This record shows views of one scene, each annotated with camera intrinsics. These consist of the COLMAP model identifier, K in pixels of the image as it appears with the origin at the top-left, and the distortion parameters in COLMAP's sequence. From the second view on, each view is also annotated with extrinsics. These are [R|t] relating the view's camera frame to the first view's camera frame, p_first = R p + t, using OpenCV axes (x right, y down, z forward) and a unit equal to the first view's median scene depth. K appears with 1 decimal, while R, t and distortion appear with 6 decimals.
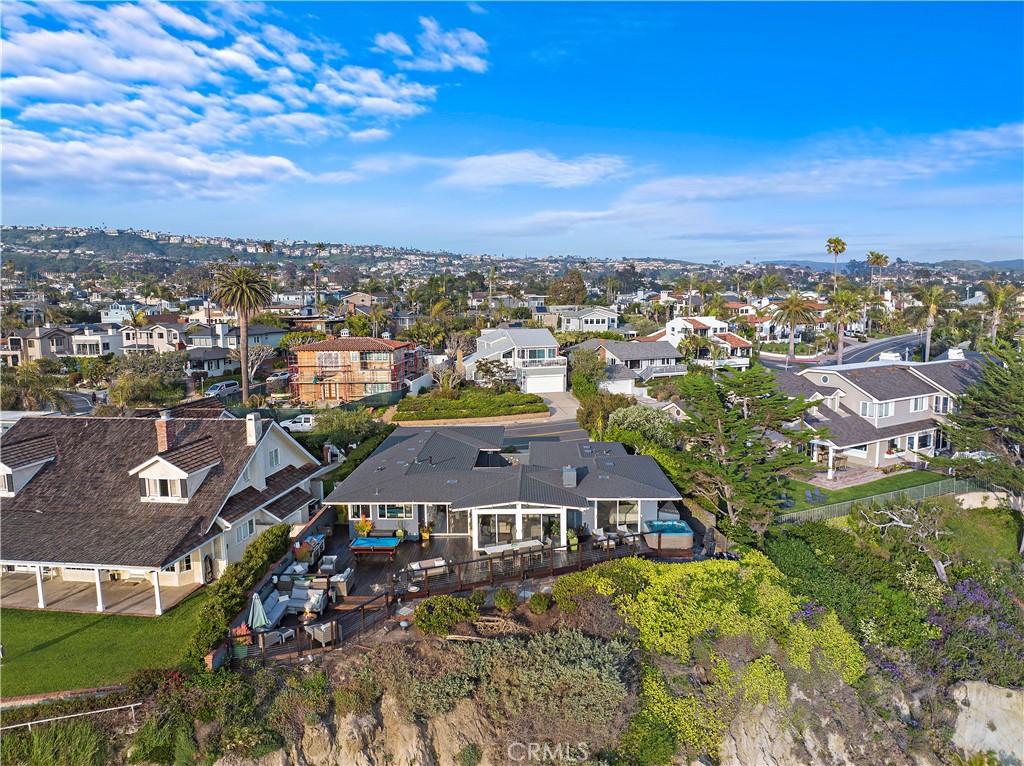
lens RADIAL K [[719.7, 0, 514.0], [0, 719.7, 384.9], [0, 0, 1]] dist [-0.048504, 0.018242]
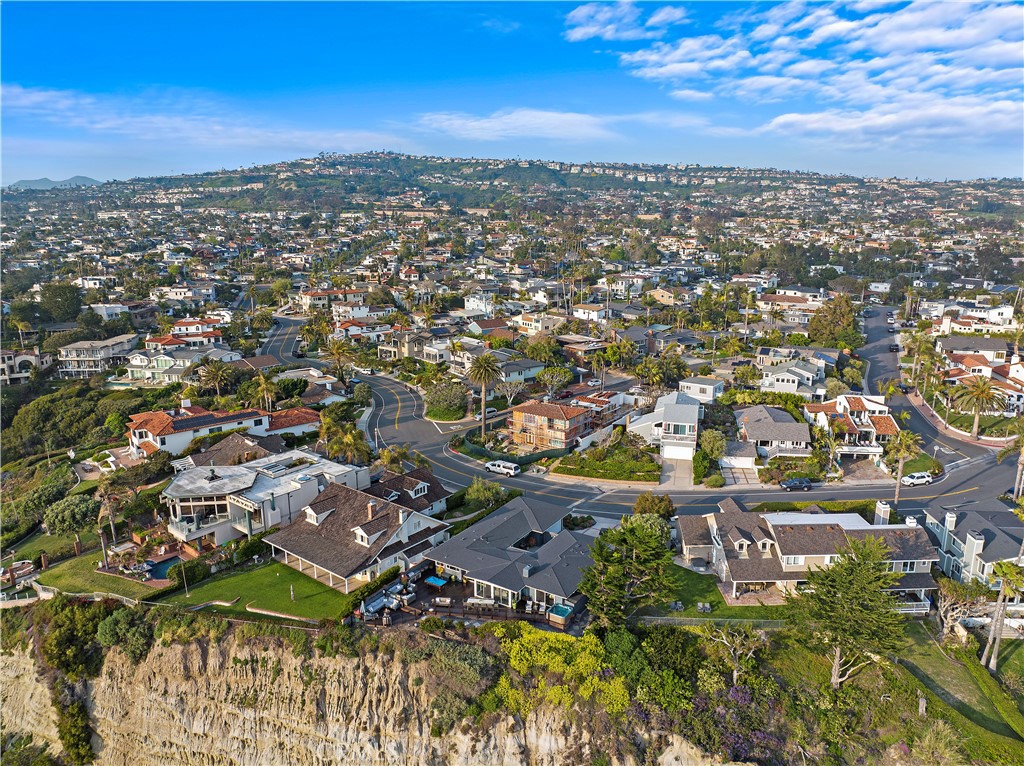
lens RADIAL K [[719.7, 0, 516.0], [0, 719.7, 378.8], [0, 0, 1]] dist [-0.048504, 0.018242]
pose [[0.861605, 0.124106, -0.492174, 1.065030], [-0.070071, 0.989446, 0.126831, -0.721626], [0.502720, -0.074791, 0.861208, -0.776102]]
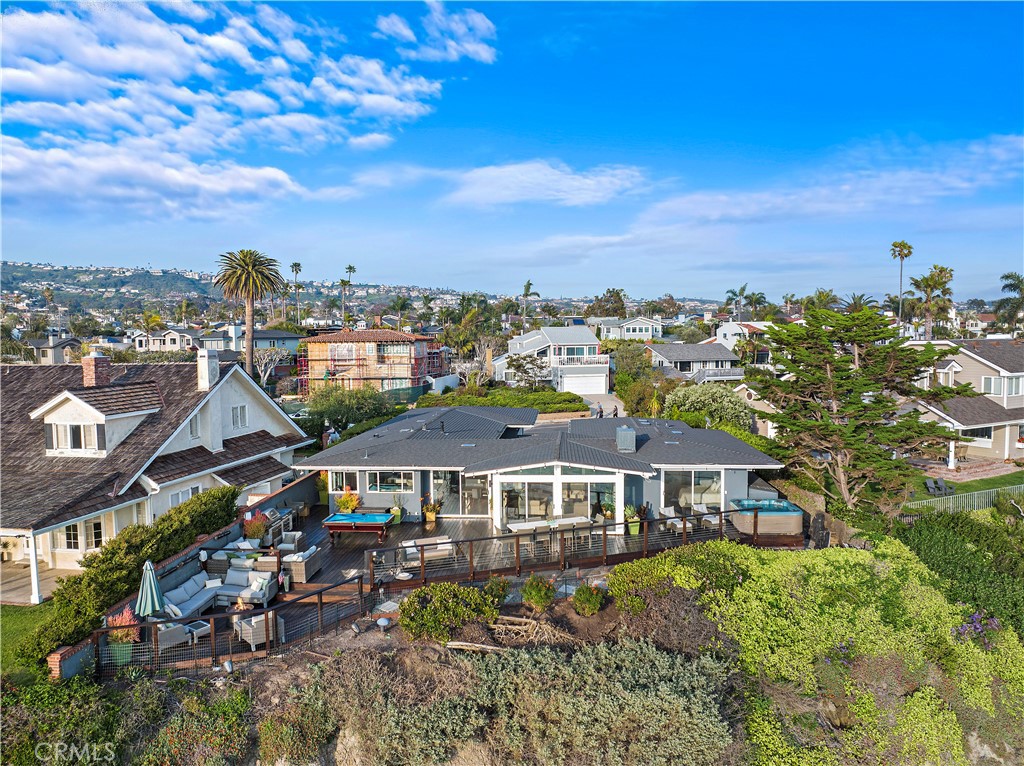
lens RADIAL K [[719.7, 0, 513.3], [0, 719.7, 384.0], [0, 0, 1]] dist [-0.048504, 0.018242]
pose [[0.998777, 0.004365, -0.049241, -0.002465], [-0.007272, 0.998231, -0.059012, 0.126807], [0.048896, 0.059298, 0.997042, 0.278996]]
